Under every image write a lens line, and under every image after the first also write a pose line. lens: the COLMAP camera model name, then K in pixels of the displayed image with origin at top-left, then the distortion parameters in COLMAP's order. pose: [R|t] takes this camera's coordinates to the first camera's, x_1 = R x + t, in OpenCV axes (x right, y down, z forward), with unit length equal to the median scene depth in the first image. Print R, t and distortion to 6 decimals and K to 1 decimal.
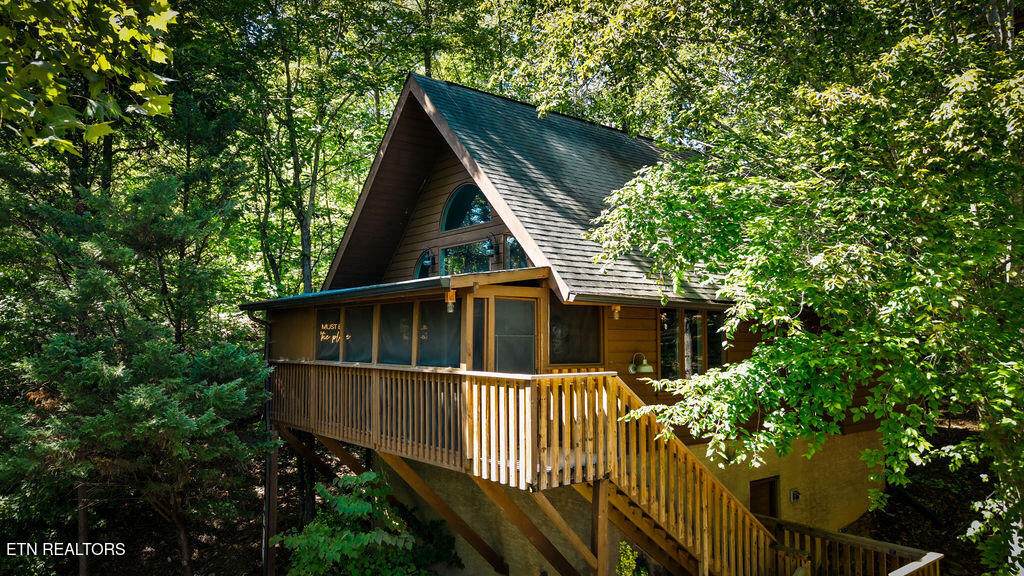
lens RADIAL K [[701.6, 0, 506.0], [0, 701.6, 348.3], [0, 0, 1]] dist [0.072060, 0.000672]
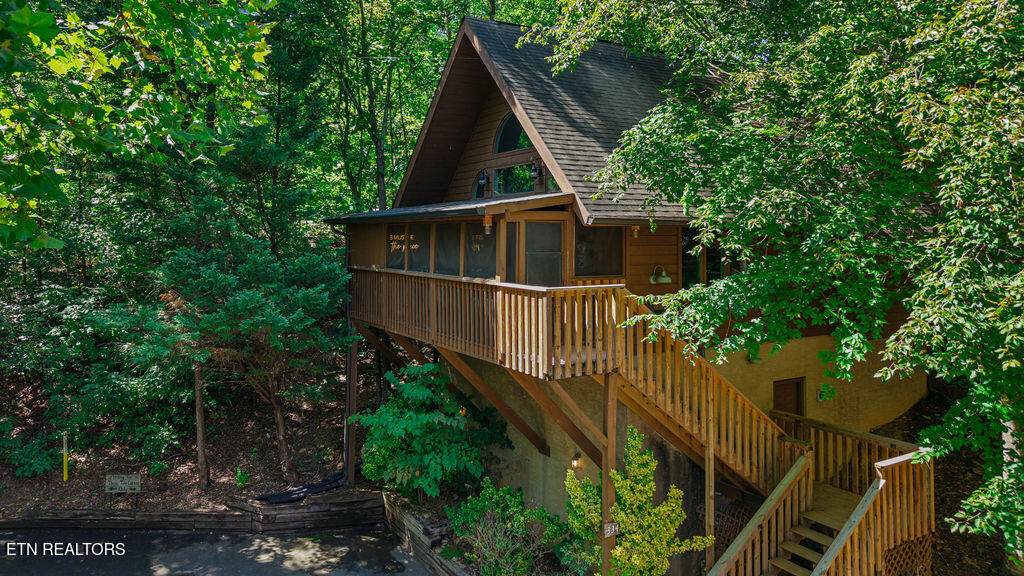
lens RADIAL K [[713.5, 0, 512.0], [0, 713.5, 288.0], [0, 0, 1]] dist [0.155150, -0.000476]
pose [[0.993622, 0.010408, -0.112282, 0.090987], [-0.003812, 0.998262, 0.058800, -0.027151], [0.112699, -0.057997, 0.991935, -0.201349]]
